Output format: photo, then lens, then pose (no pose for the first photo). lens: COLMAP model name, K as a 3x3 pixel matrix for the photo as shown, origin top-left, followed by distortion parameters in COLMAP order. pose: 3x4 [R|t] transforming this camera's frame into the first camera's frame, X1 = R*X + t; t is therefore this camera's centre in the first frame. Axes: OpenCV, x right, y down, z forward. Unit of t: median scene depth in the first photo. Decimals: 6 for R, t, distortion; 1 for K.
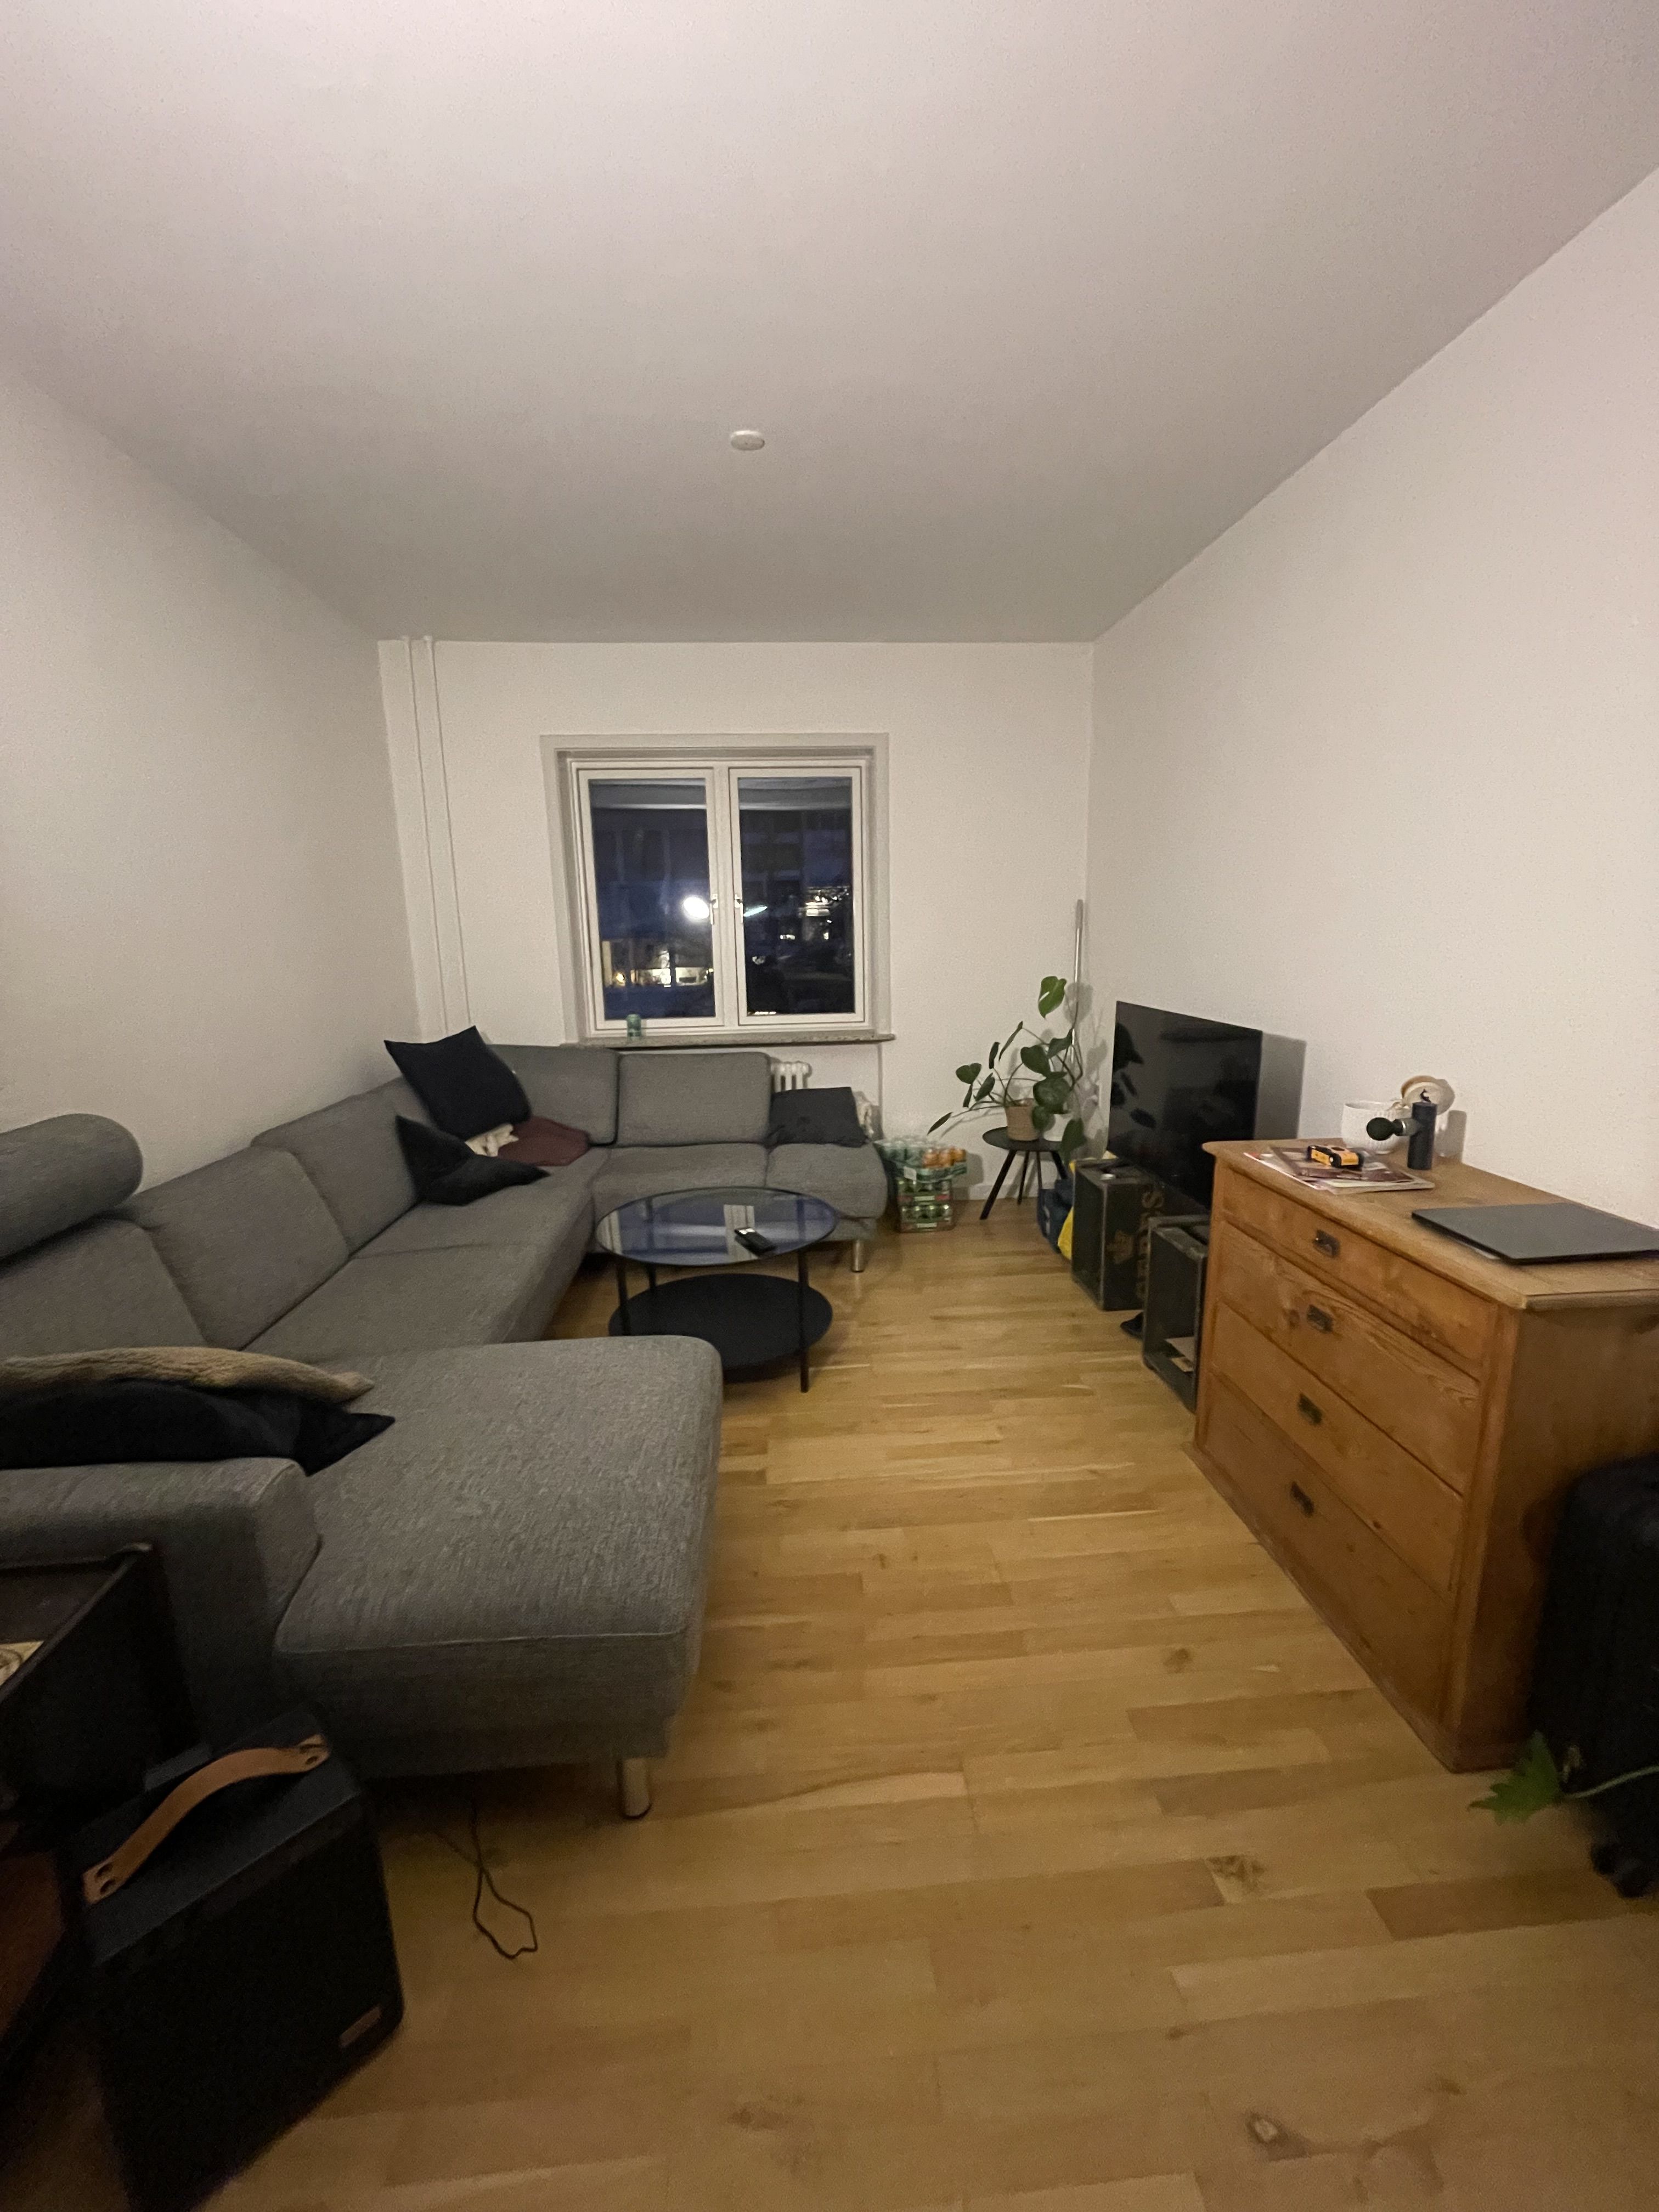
lens RADIAL K [[890.2, 0, 832.2], [0, 890.2, 1102.2], [0, 0, 1]] dist [-0.002269, -0.000082]
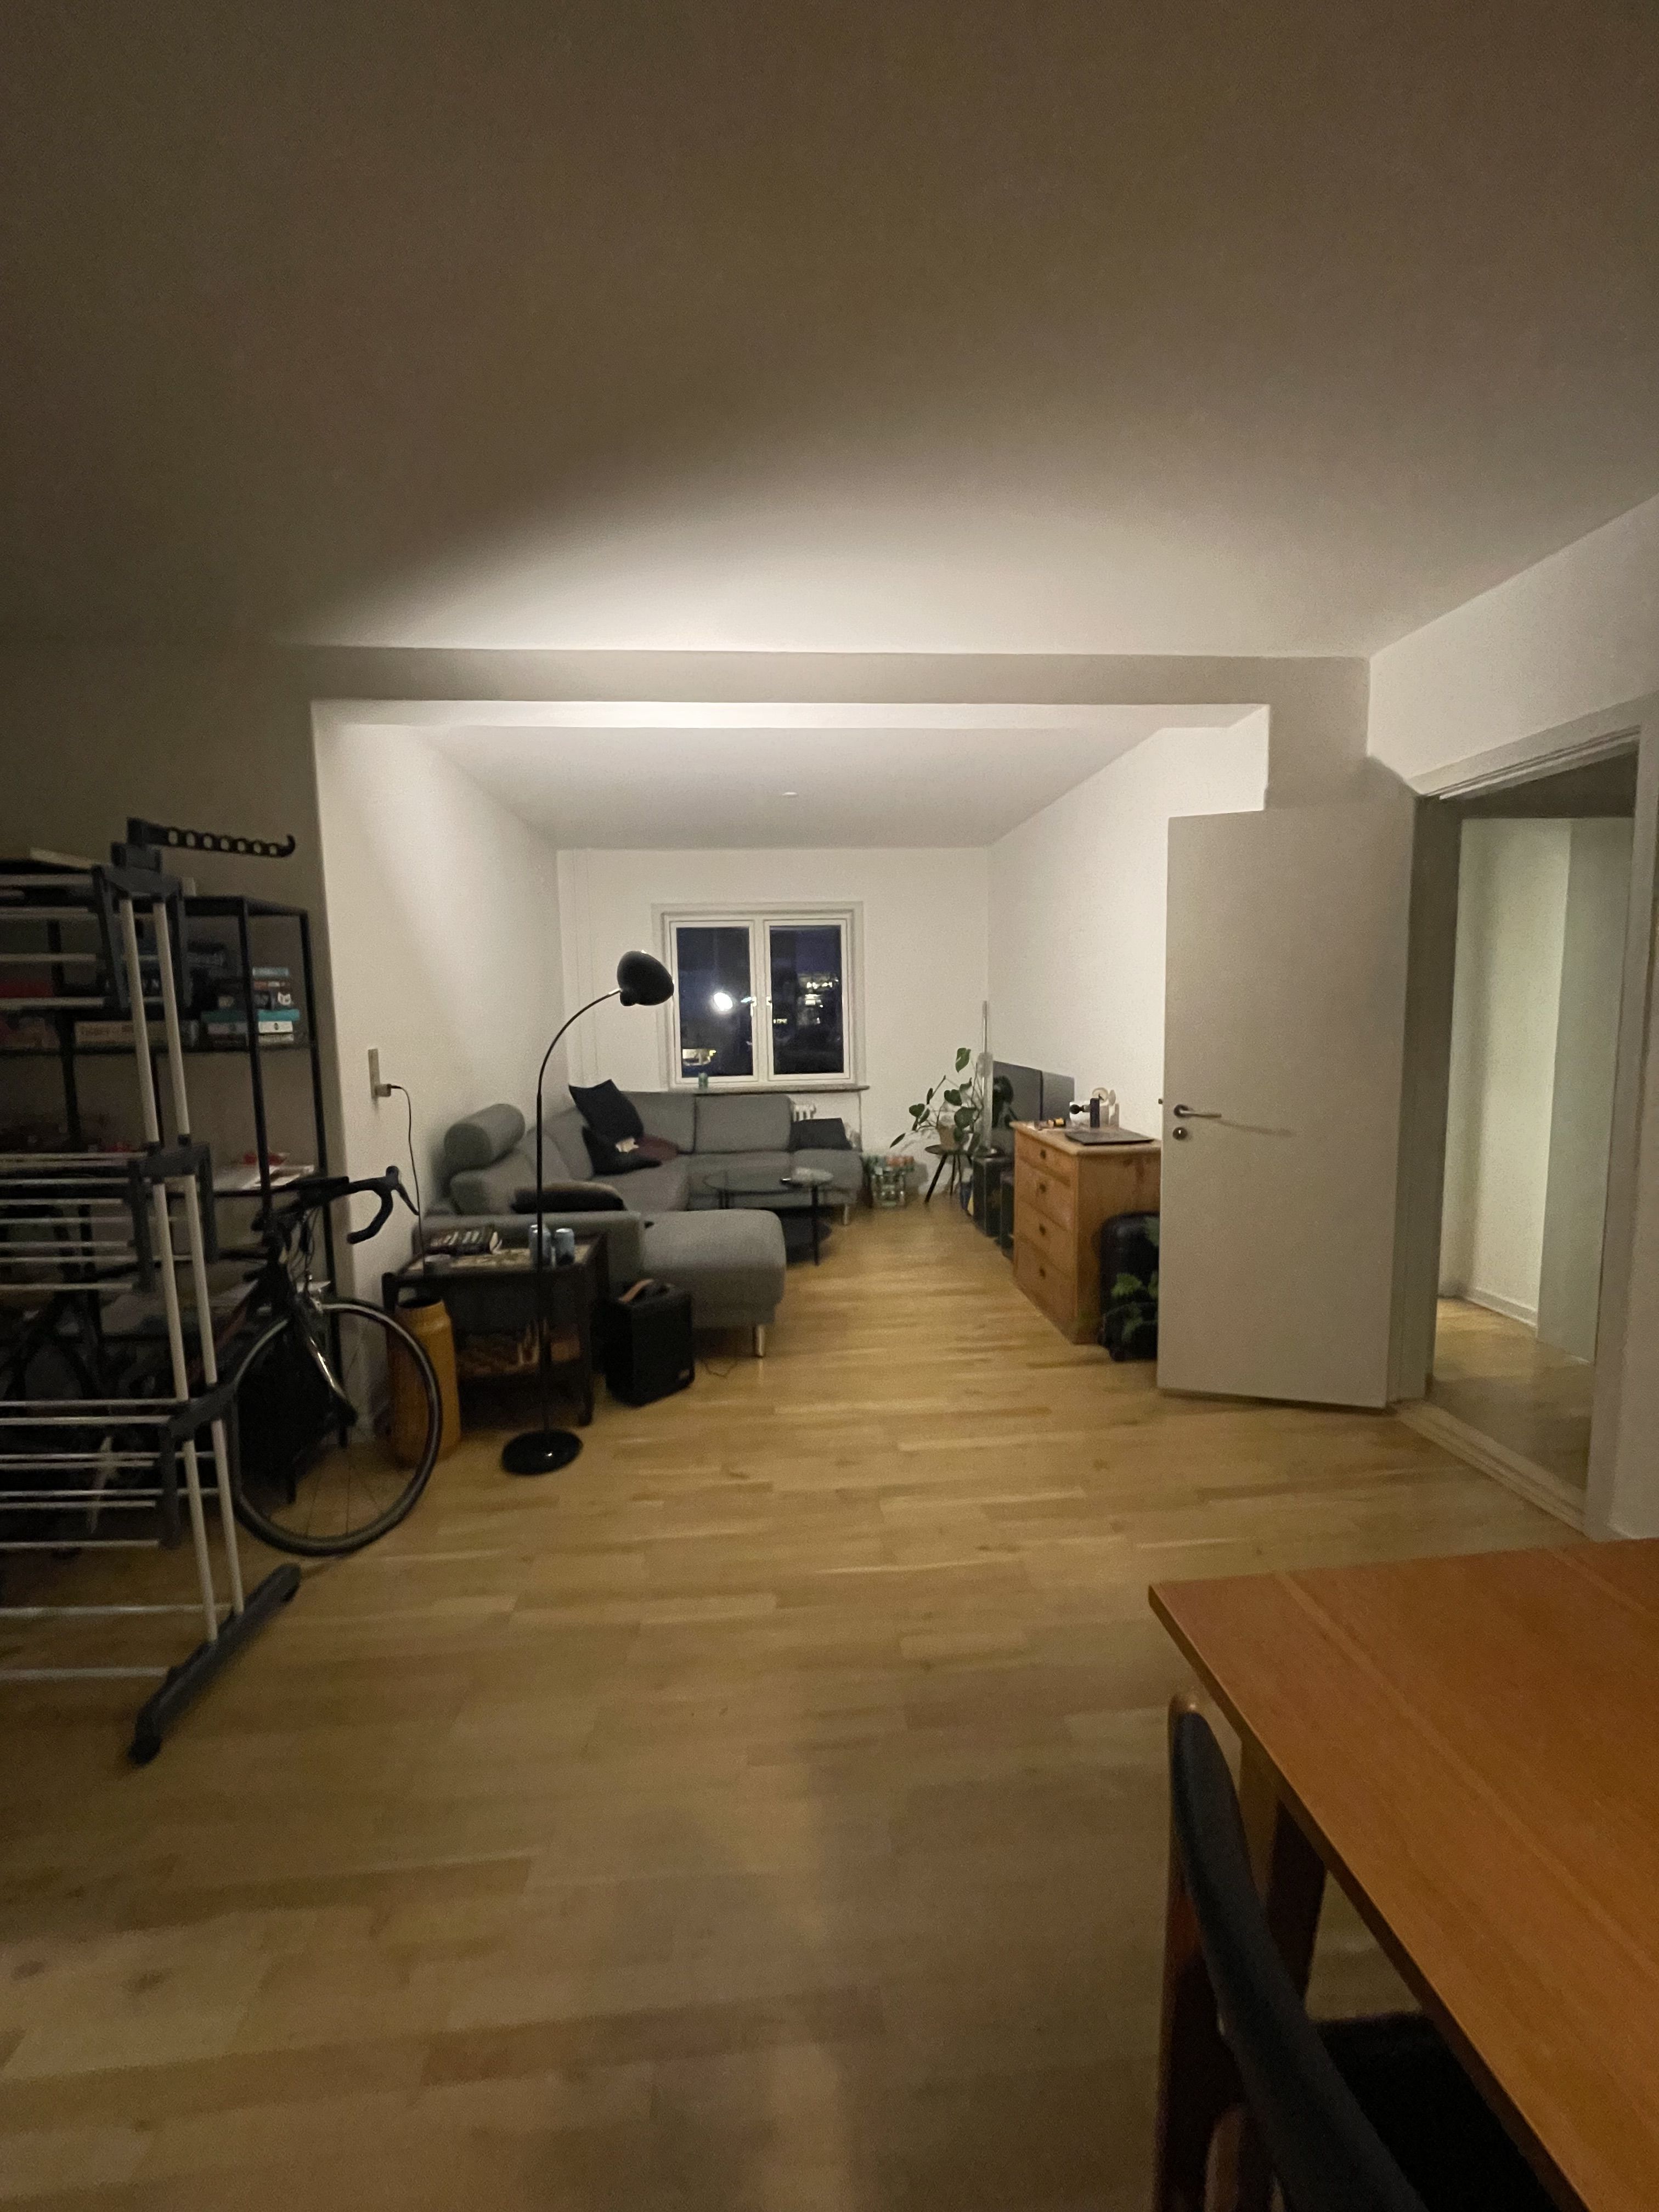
lens RADIAL K [[890.2, 0, 824.8], [0, 890.2, 1109.4], [0, 0, 1]] dist [-0.002269, -0.000082]
pose [[0.999993, -0.002930, 0.002451, -0.012222], [0.003127, 0.996407, -0.084634, 0.104694], [-0.002194, 0.084641, 0.996409, -0.595730]]
